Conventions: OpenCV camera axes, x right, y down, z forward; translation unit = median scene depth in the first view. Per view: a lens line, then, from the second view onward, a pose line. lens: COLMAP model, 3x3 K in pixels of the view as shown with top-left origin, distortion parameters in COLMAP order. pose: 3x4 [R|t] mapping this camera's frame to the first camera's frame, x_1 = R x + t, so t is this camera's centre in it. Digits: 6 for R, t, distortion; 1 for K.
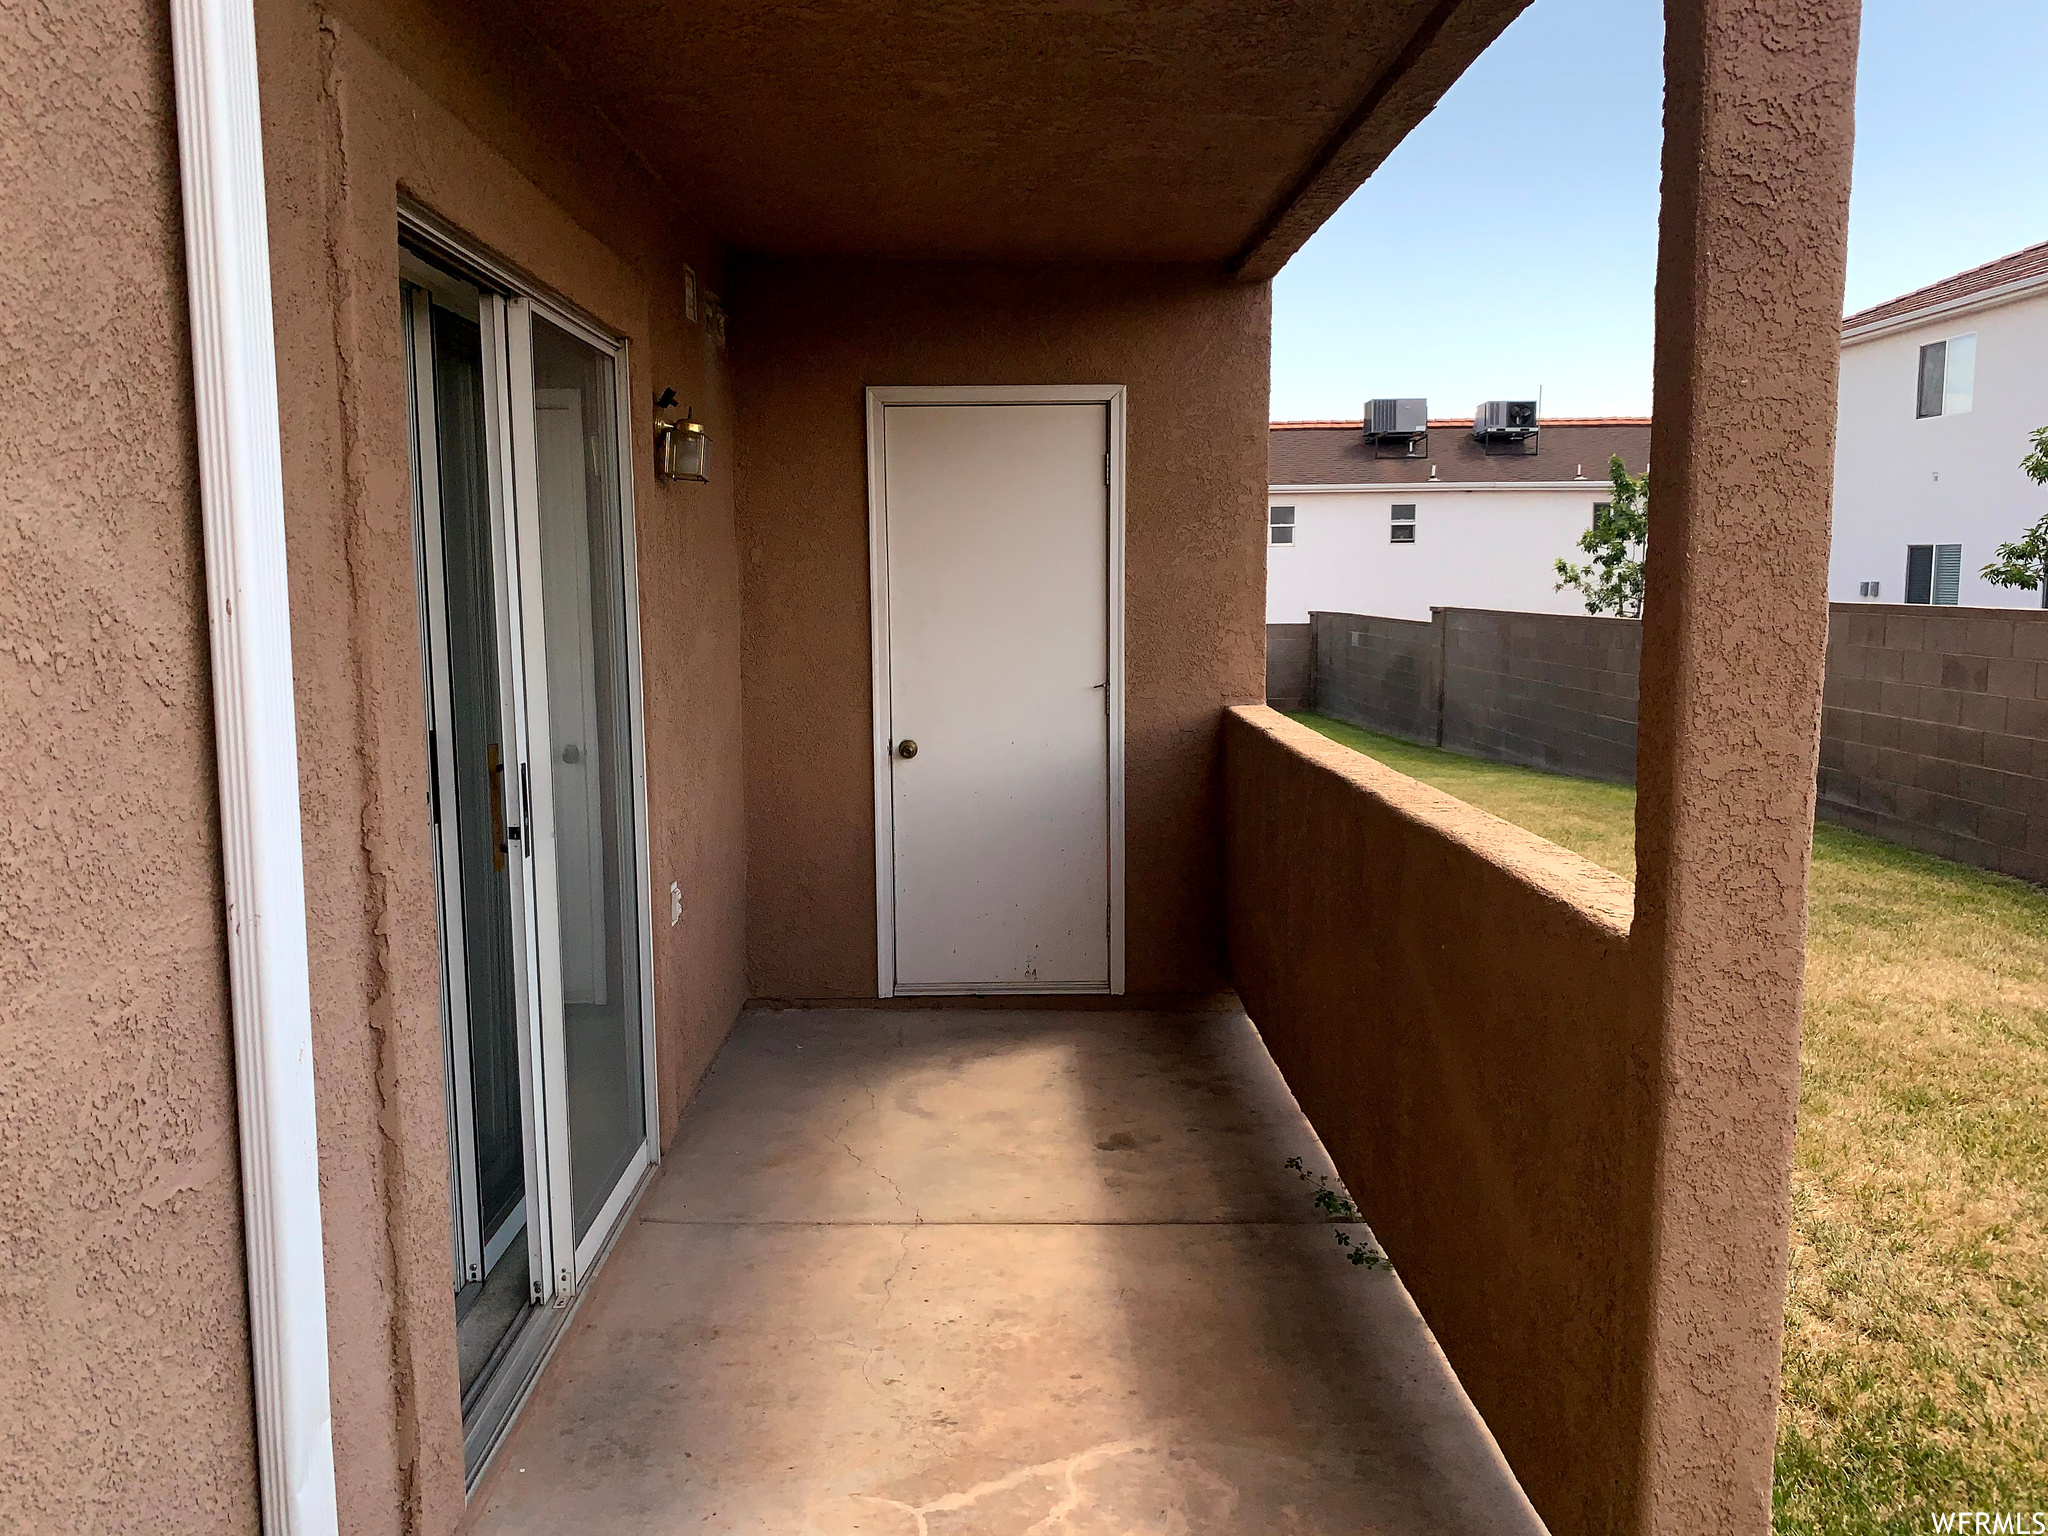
lens RADIAL K [[1549.0, 0, 1016.1], [0, 1549.0, 761.9], [0, 0, 1]] dist [-0.008259, -0.006187]
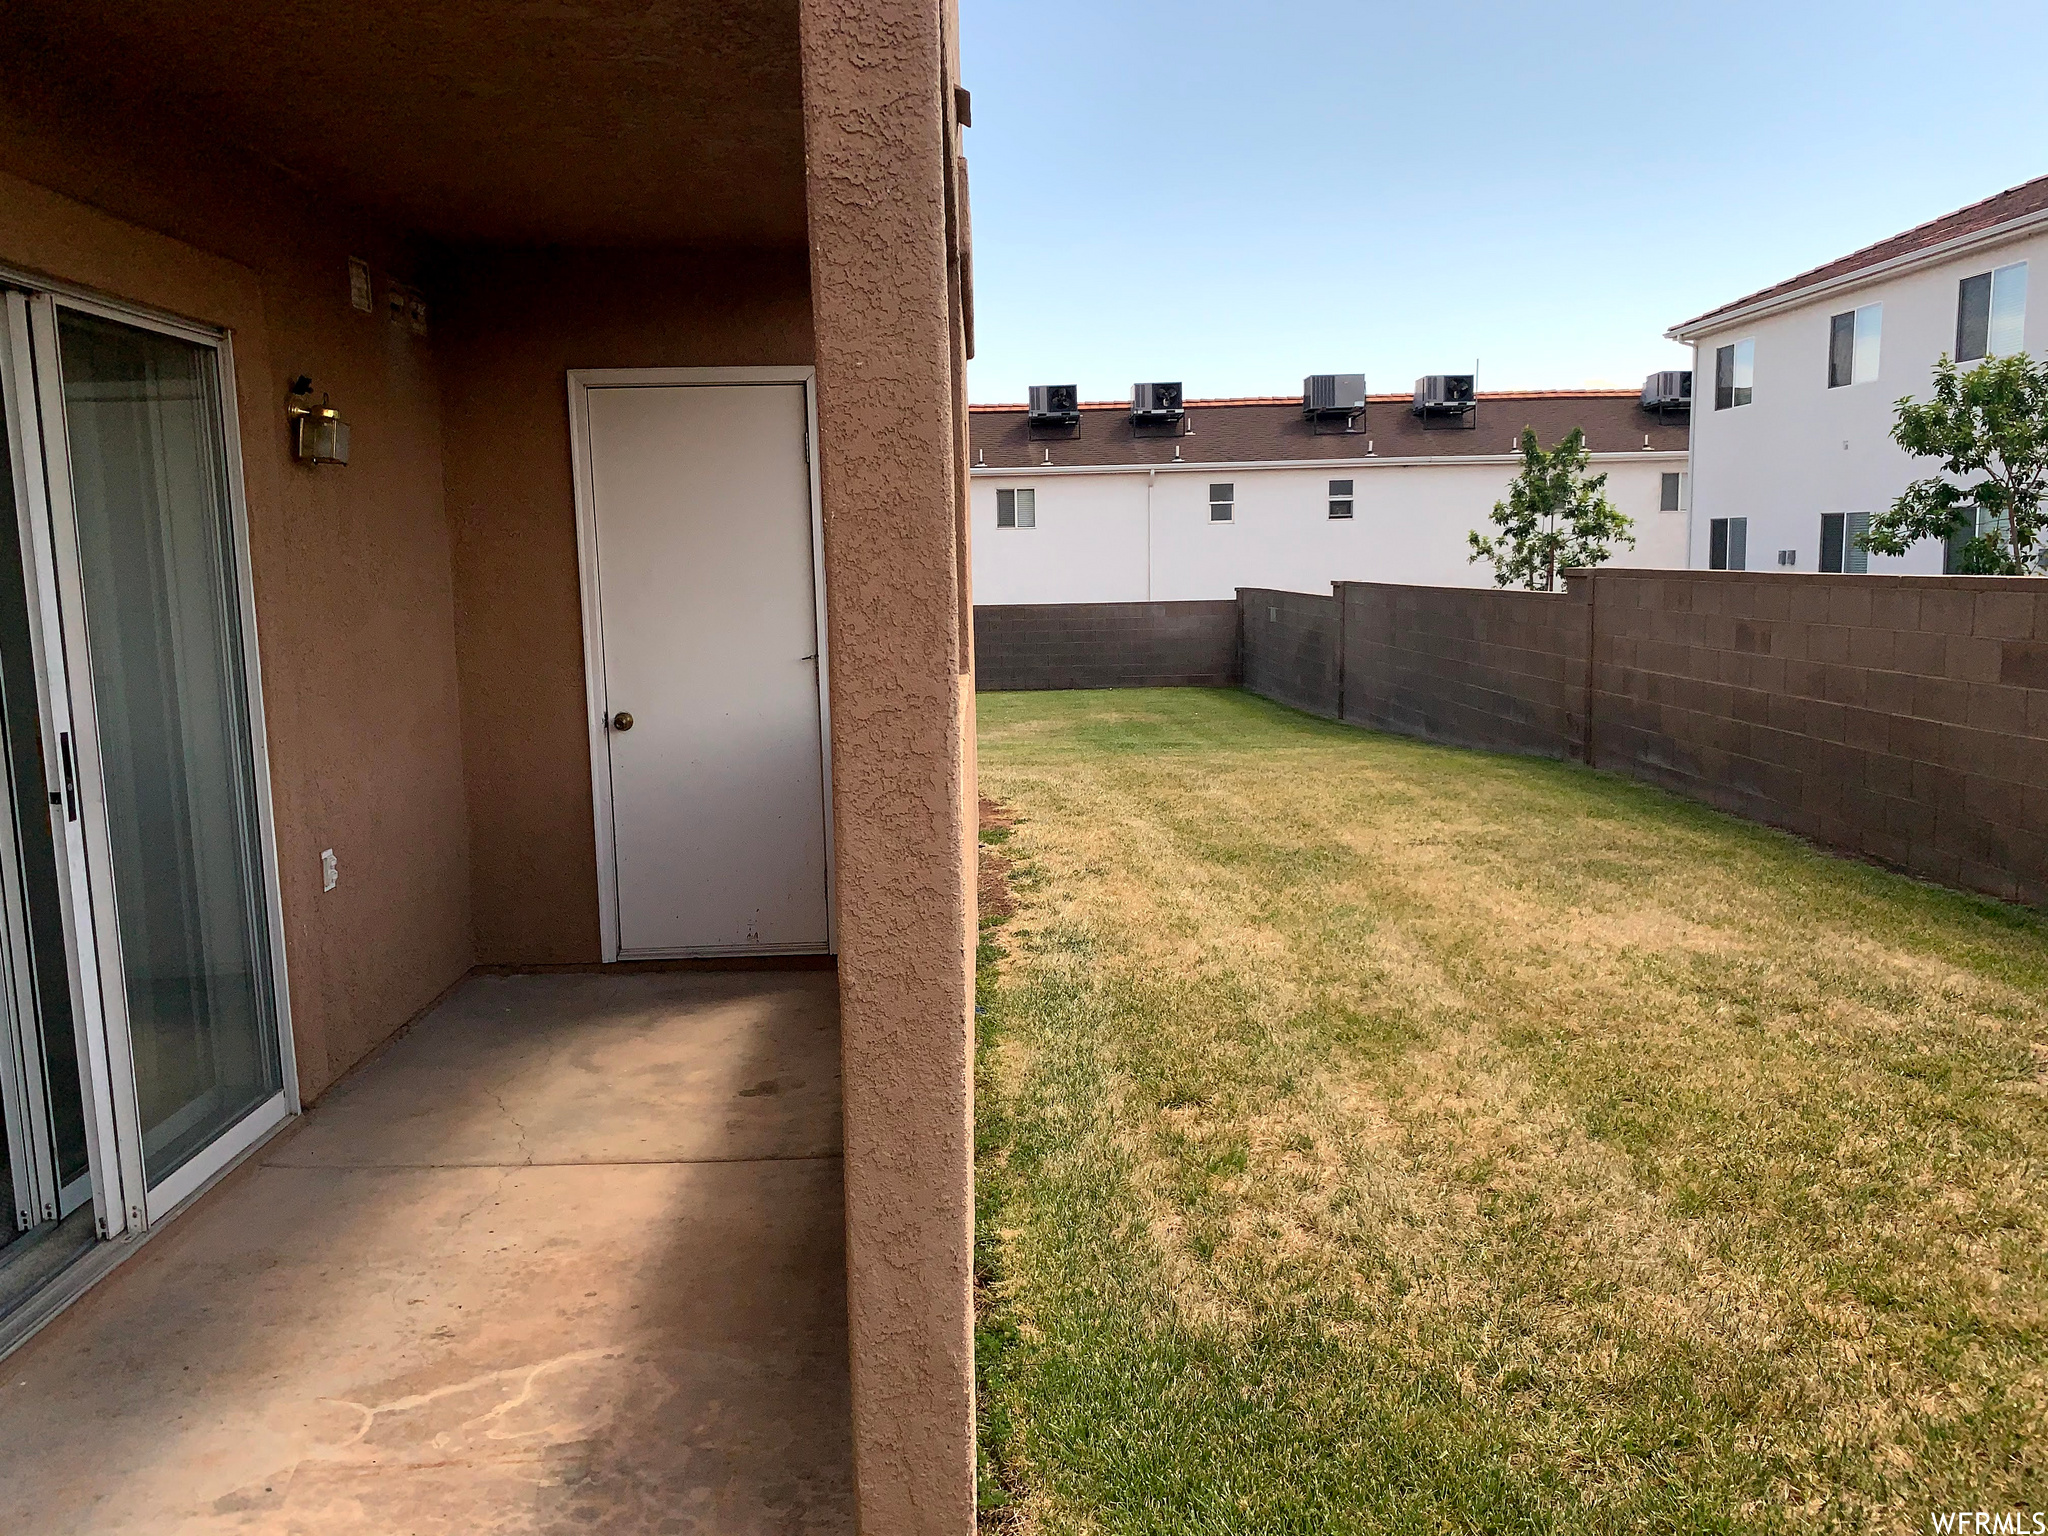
lens RADIAL K [[1551.5, 0, 1026.7], [0, 1551.5, 766.2], [0, 0, 1]] dist [0.004976, -0.031218]
pose [[0.999670, -0.015719, 0.020306, 0.178173], [0.015418, 0.999770, 0.014890, 0.010317], [-0.020536, -0.014572, 0.999683, -0.043220]]
